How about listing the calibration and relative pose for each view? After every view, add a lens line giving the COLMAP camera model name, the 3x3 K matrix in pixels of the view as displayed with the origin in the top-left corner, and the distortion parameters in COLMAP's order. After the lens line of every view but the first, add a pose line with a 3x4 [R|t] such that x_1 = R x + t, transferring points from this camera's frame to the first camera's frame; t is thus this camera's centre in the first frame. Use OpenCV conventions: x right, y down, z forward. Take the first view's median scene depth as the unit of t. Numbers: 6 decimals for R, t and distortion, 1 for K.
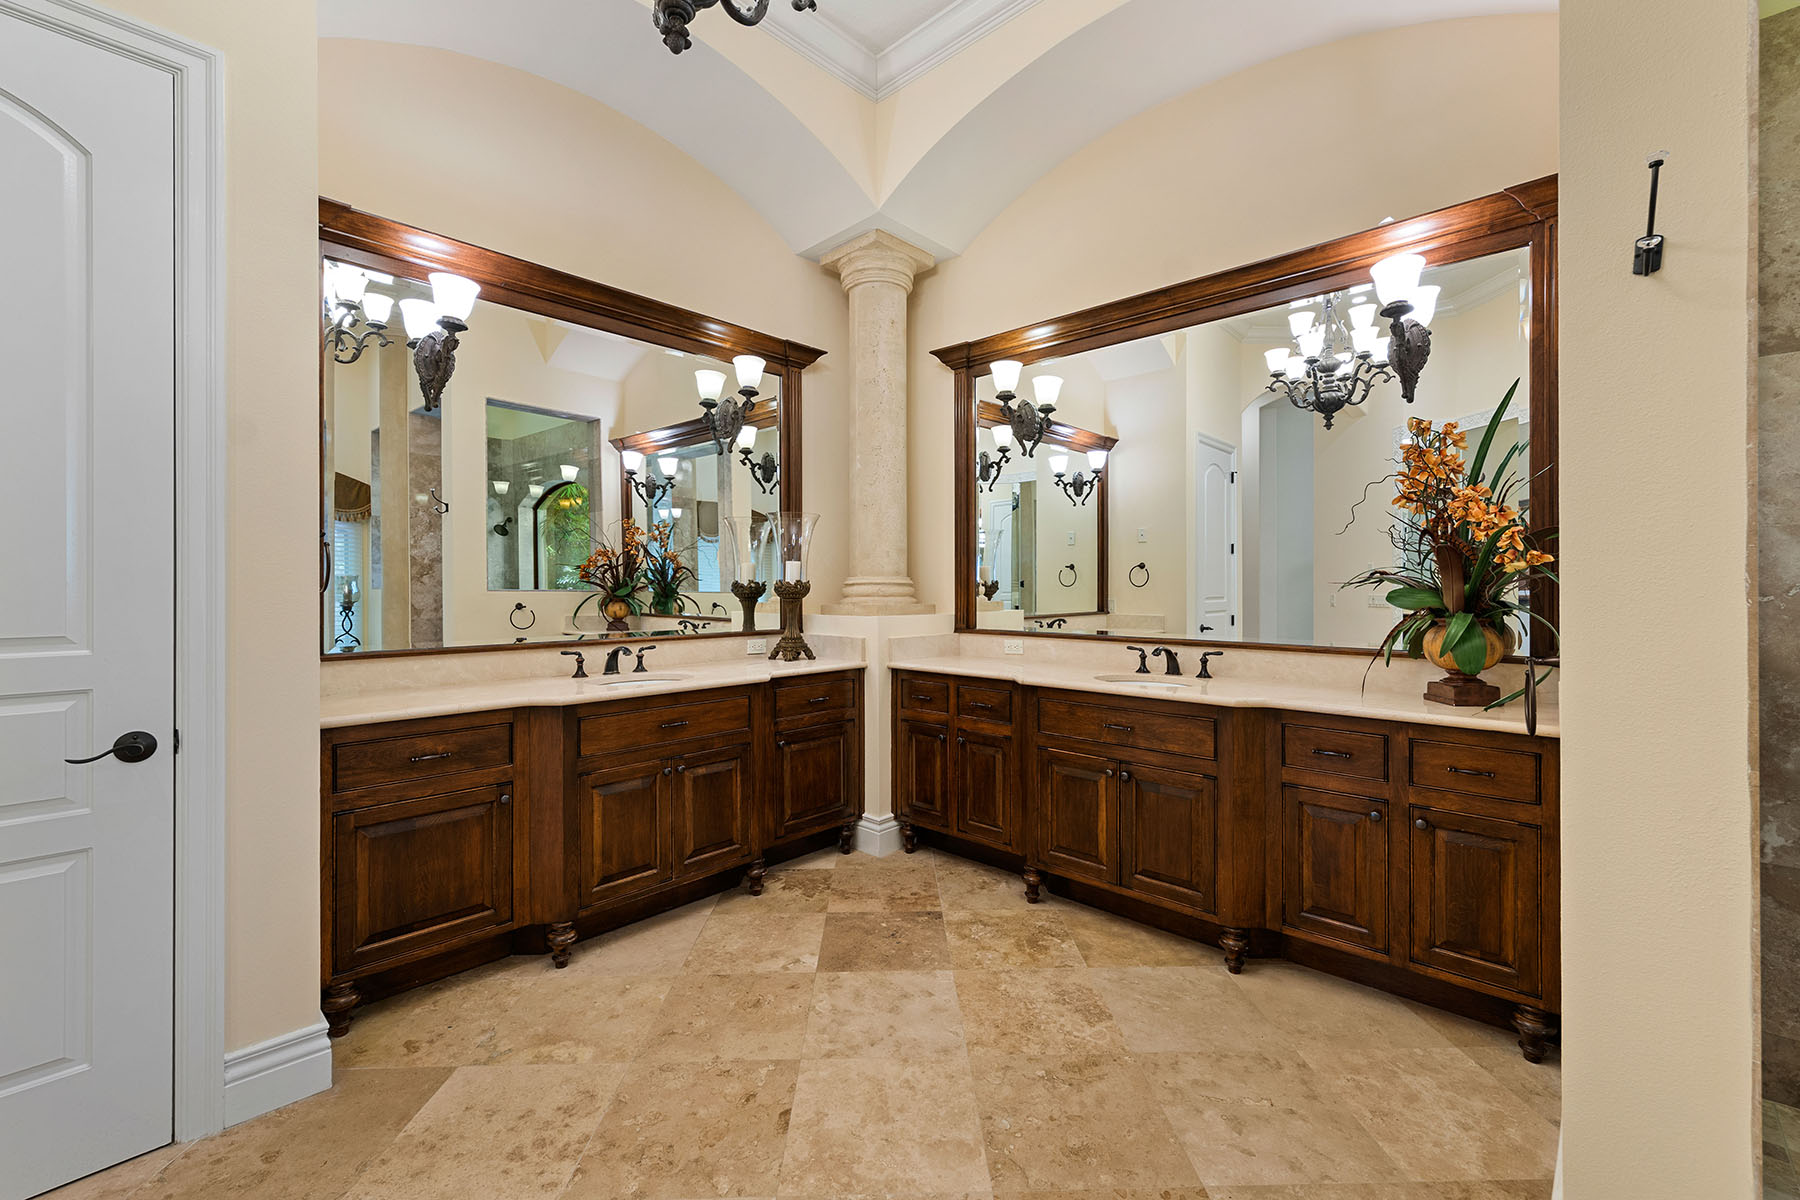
lens RADIAL K [[742.1, 0, 903.3], [0, 742.1, 594.4], [0, 0, 1]] dist [-0.001425, -0.000148]
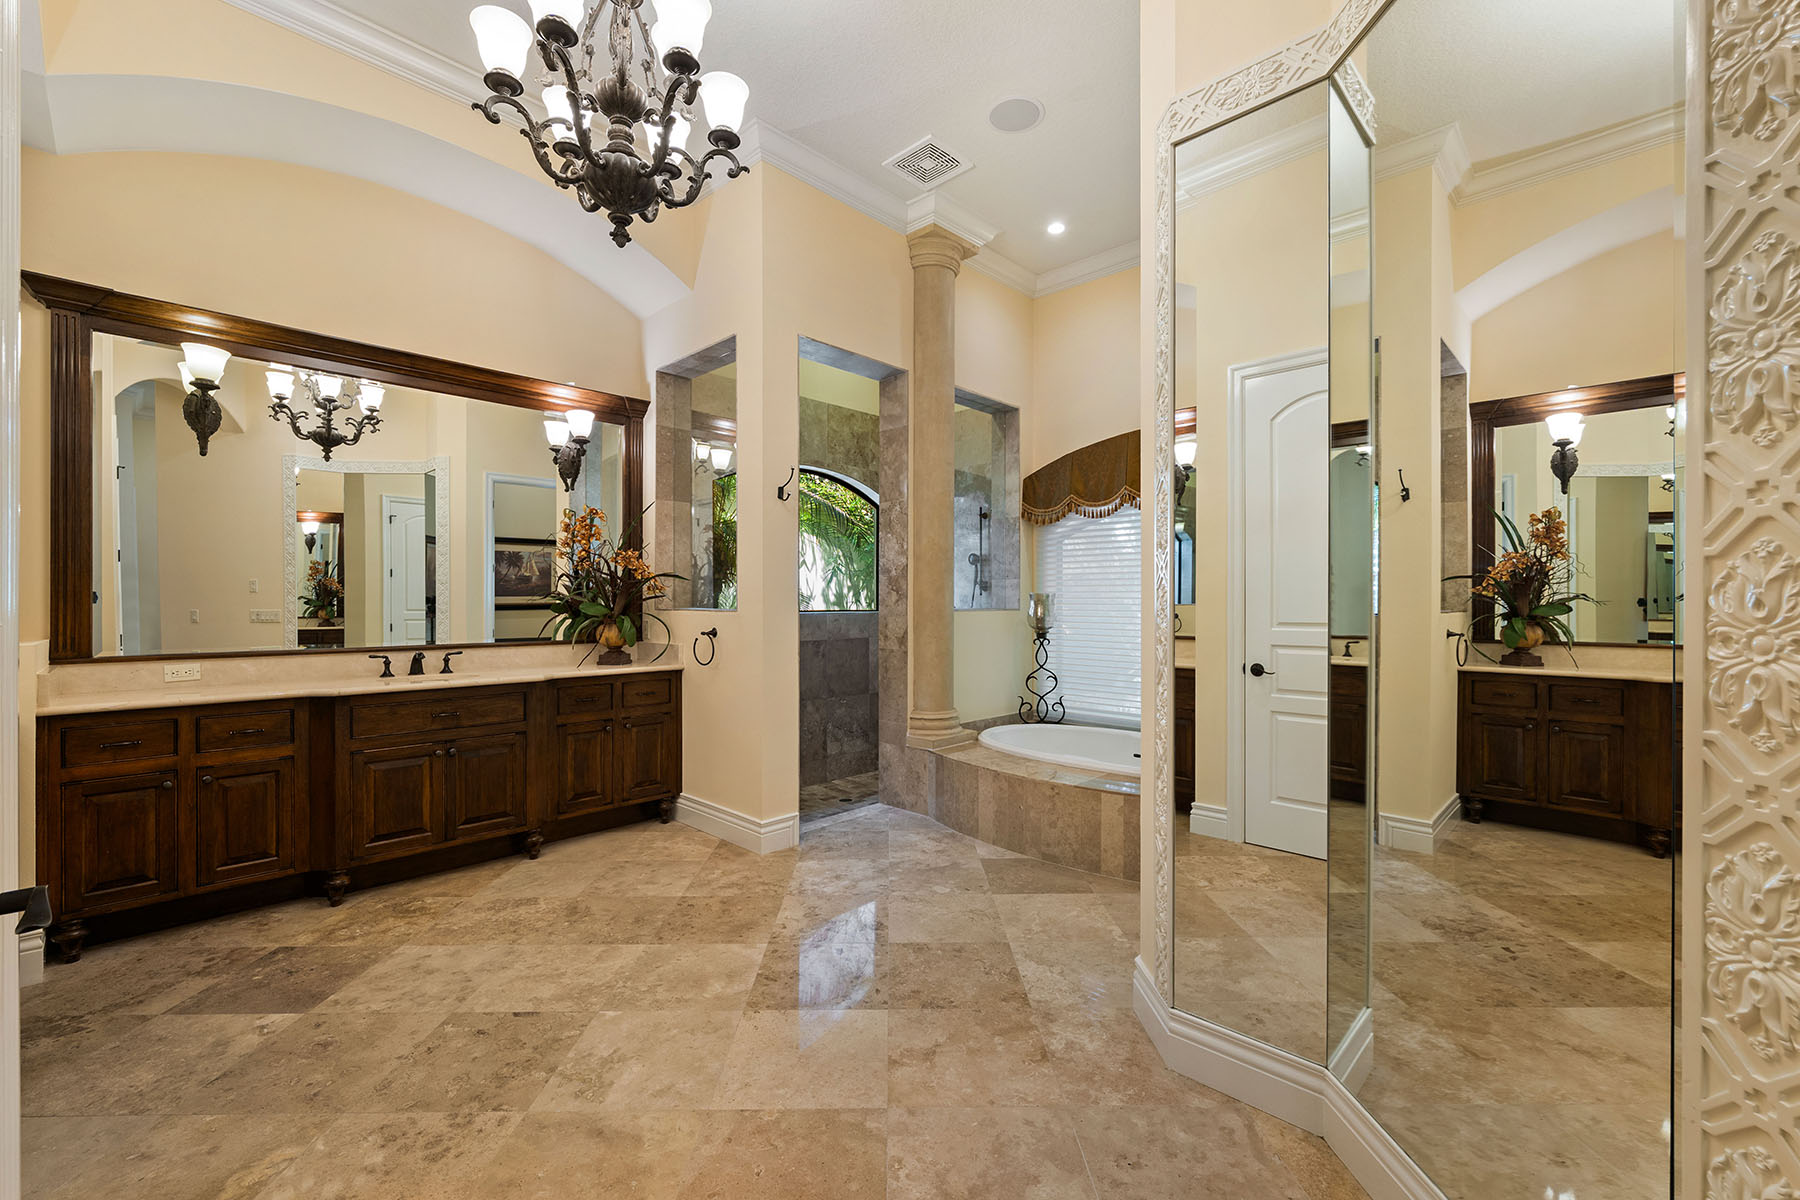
lens RADIAL K [[742.1, 0, 903.2], [0, 742.1, 600.3], [0, 0, 1]] dist [-0.001425, -0.000148]
pose [[0.018079, -0.001654, 0.999835, -1.020867], [0.009617, 0.999953, 0.001480, -0.010170], [-0.999790, 0.009588, 0.018094, 0.213071]]
